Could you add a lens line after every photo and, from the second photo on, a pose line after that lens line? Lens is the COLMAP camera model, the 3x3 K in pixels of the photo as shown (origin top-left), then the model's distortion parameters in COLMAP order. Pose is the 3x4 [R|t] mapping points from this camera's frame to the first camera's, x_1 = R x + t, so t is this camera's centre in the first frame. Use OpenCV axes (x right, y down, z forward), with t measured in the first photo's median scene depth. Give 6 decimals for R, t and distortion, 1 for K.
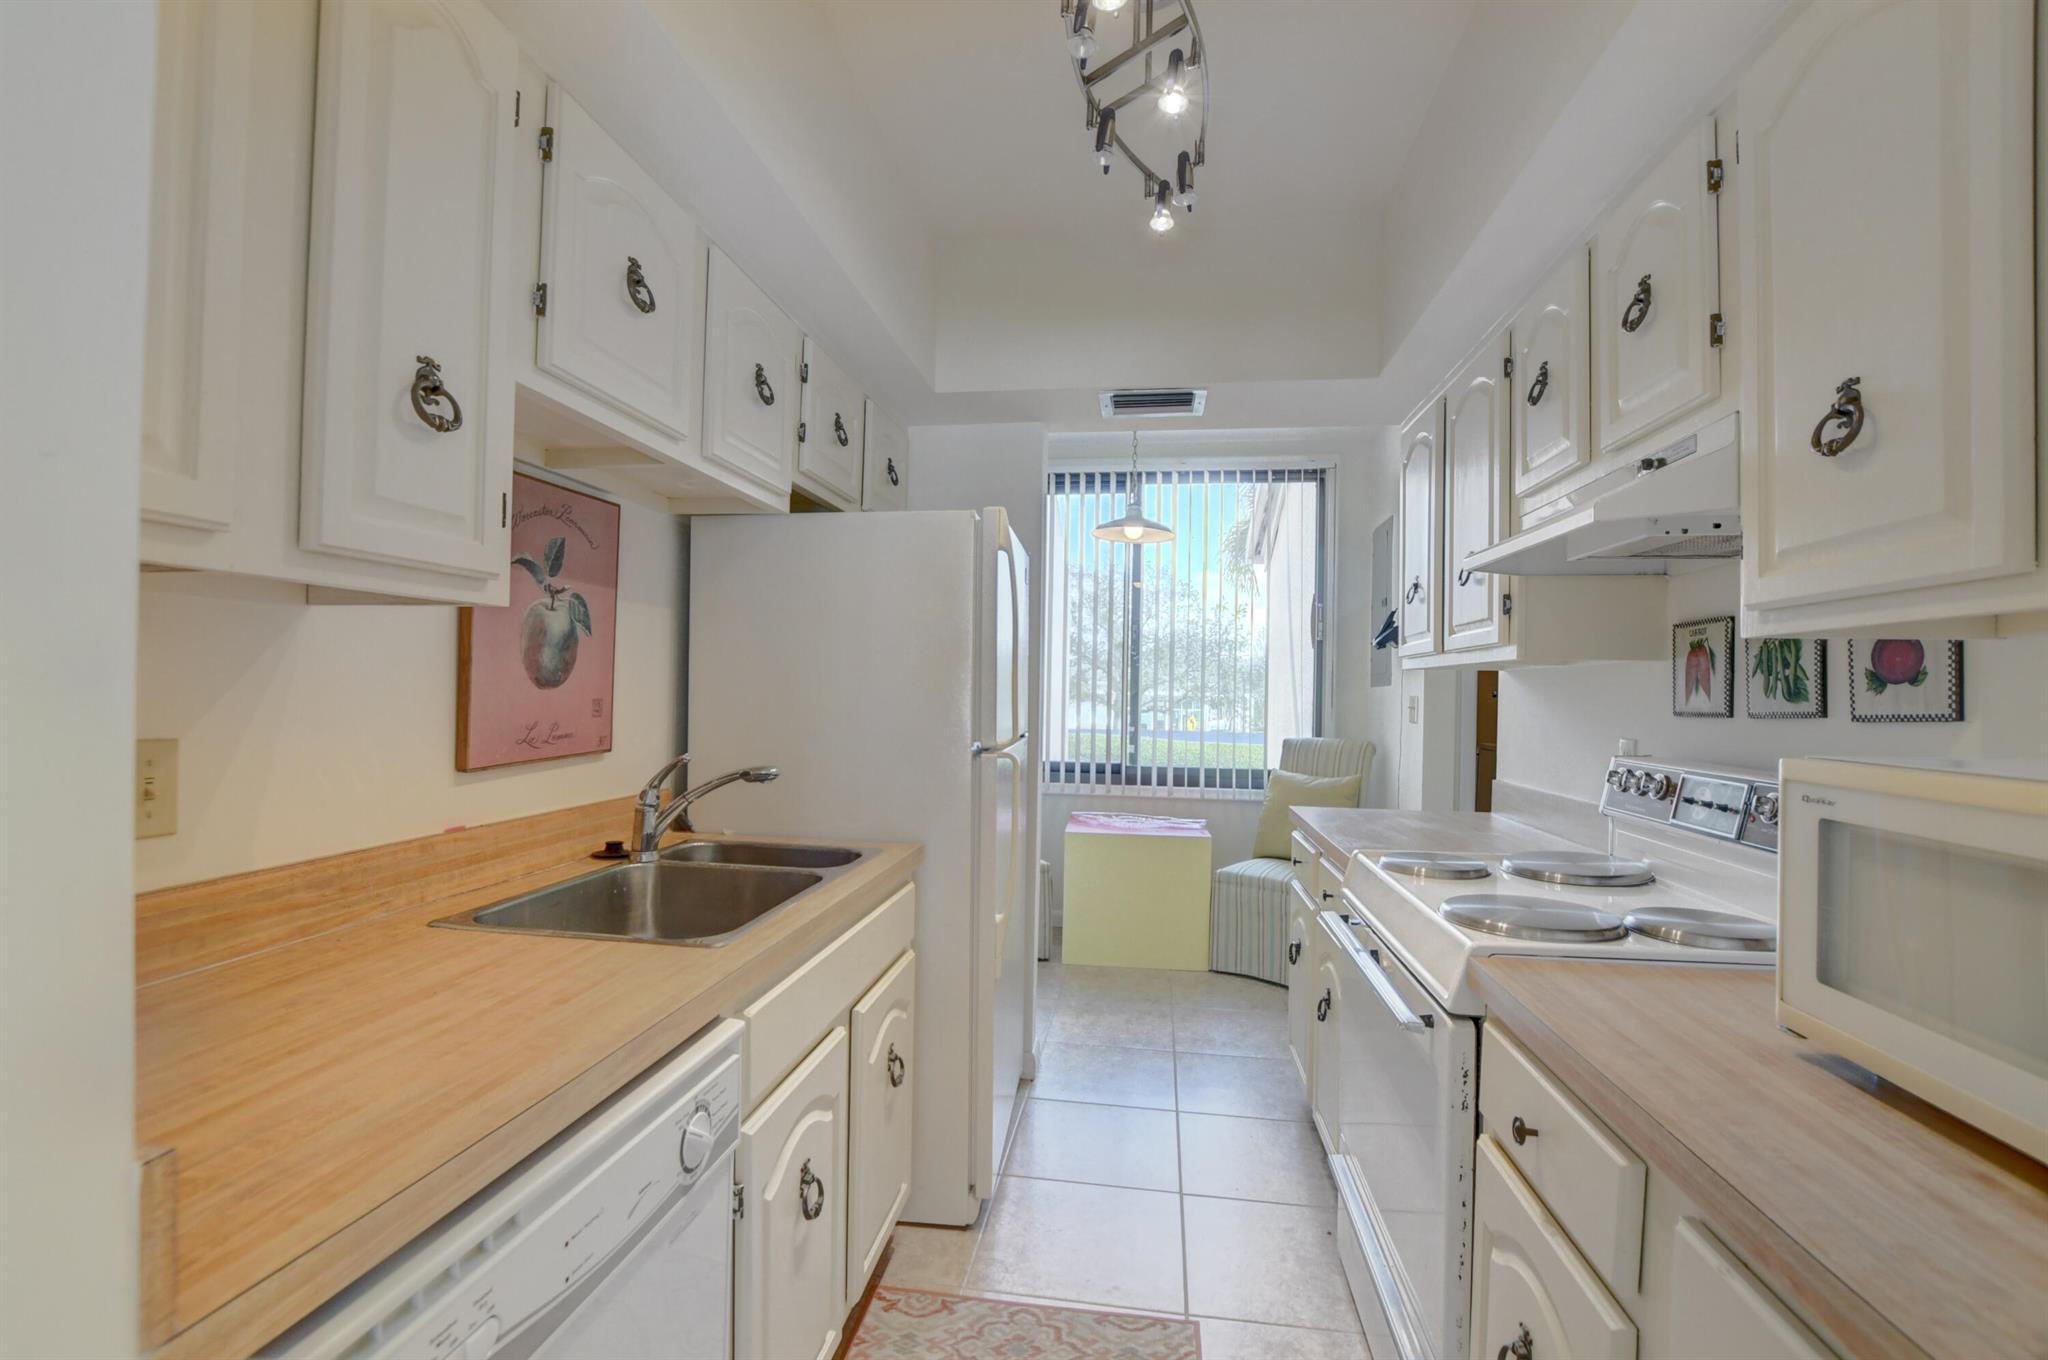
lens RADIAL K [[921.3, 0, 1024.0], [0, 921.3, 680.0], [0, 0, 1]] dist [-0.026215, 0.000944]
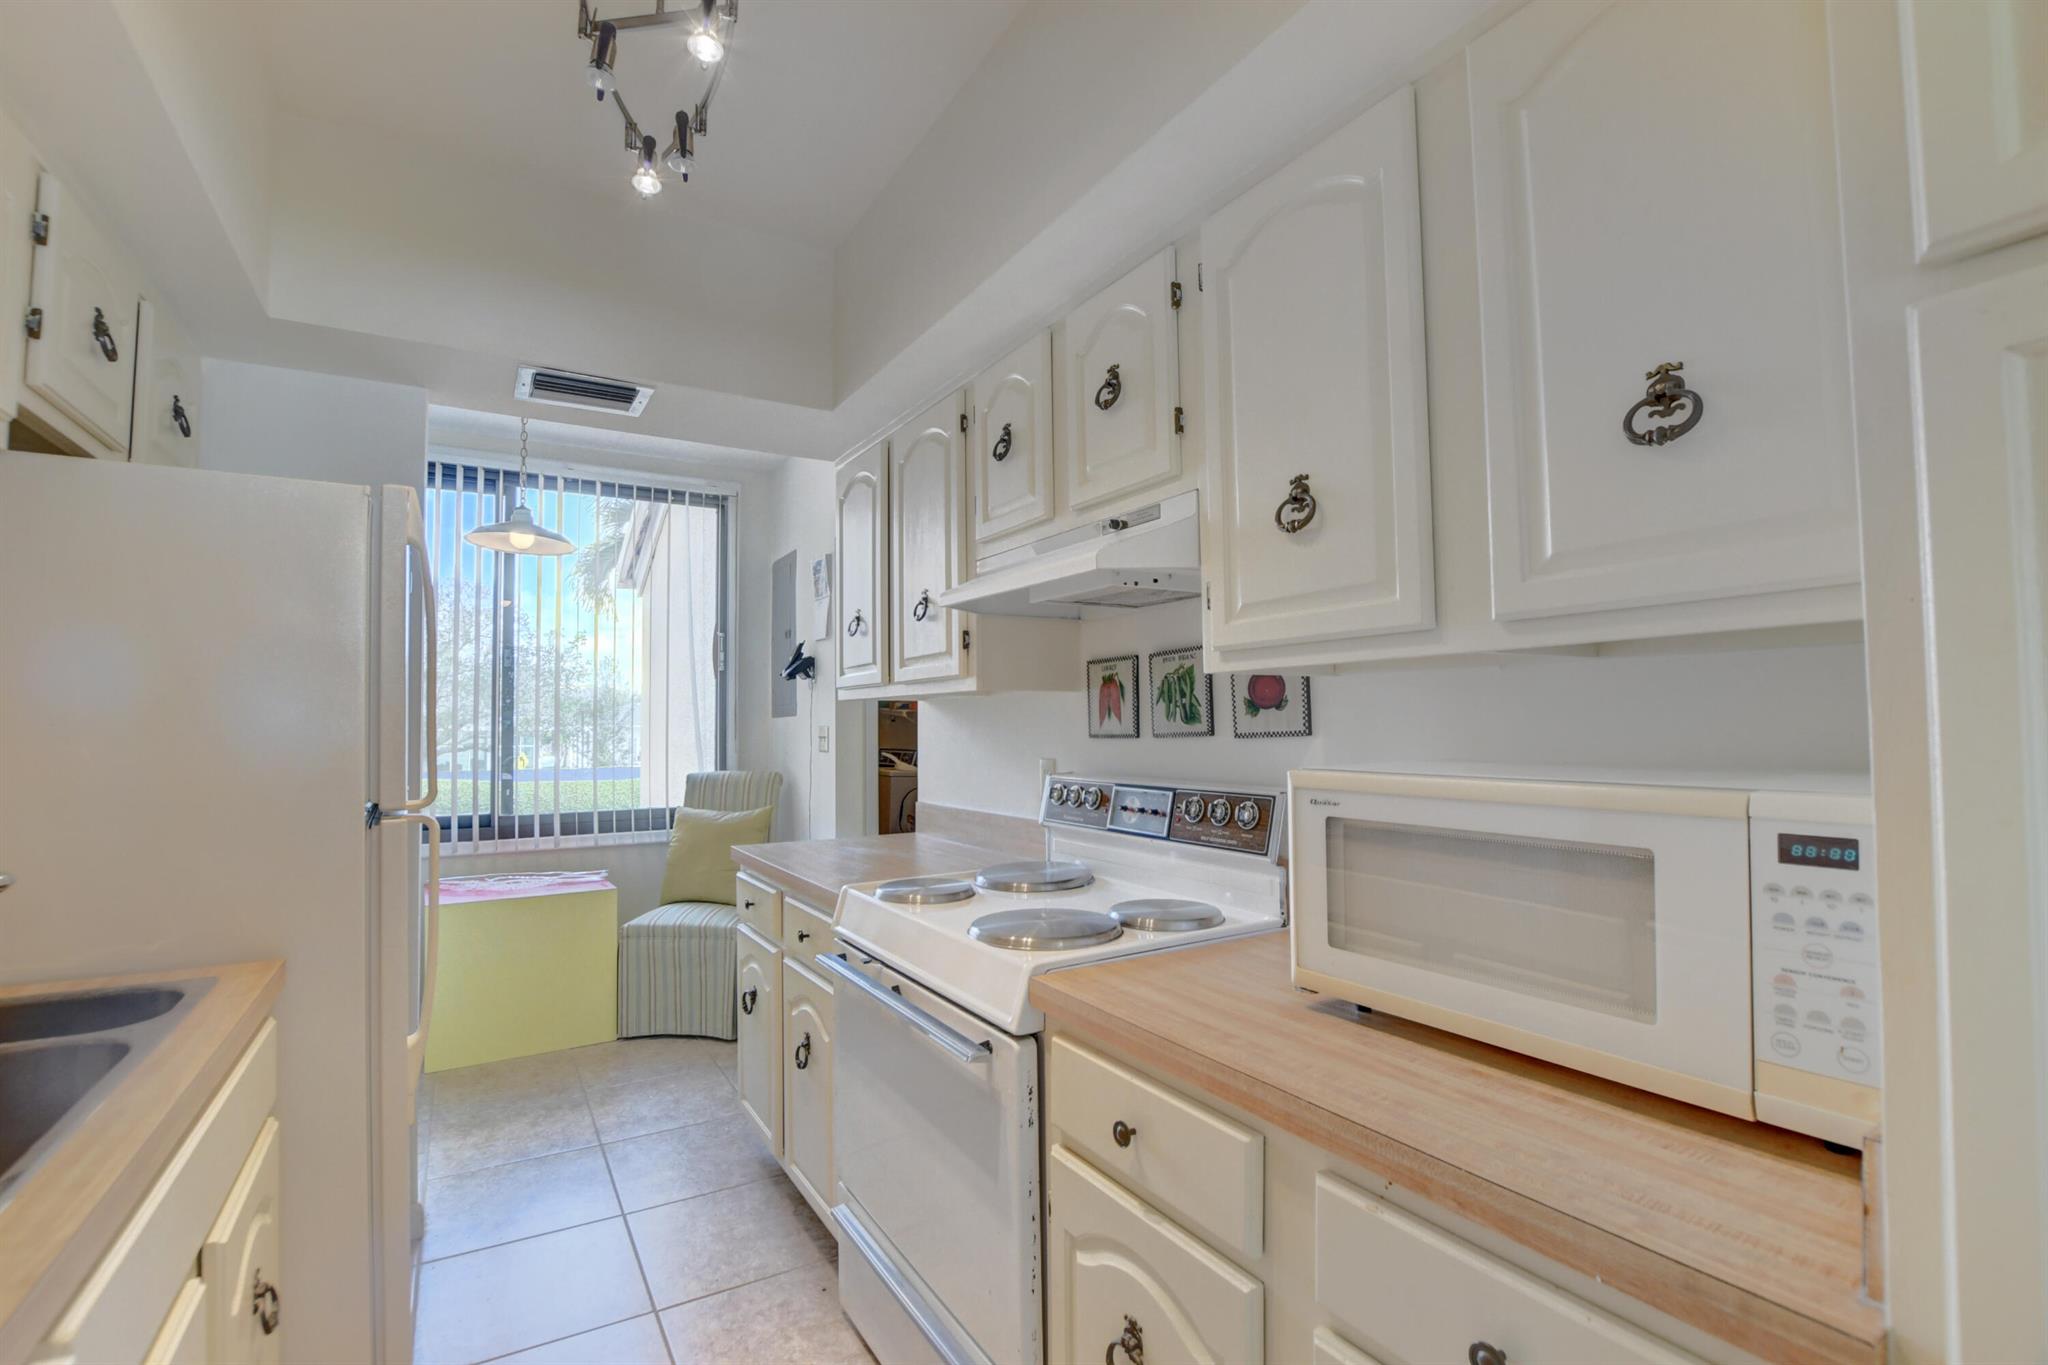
lens RADIAL K [[910.3, 0, 1026.8], [0, 910.3, 687.5], [0, 0, 1]] dist [-0.027641, 0.000989]
pose [[0.766049, 0.002949, 0.642775, -0.084701], [0.013541, 0.999693, -0.020725, -0.001998], [-0.642639, 0.024581, 0.765775, 0.095977]]
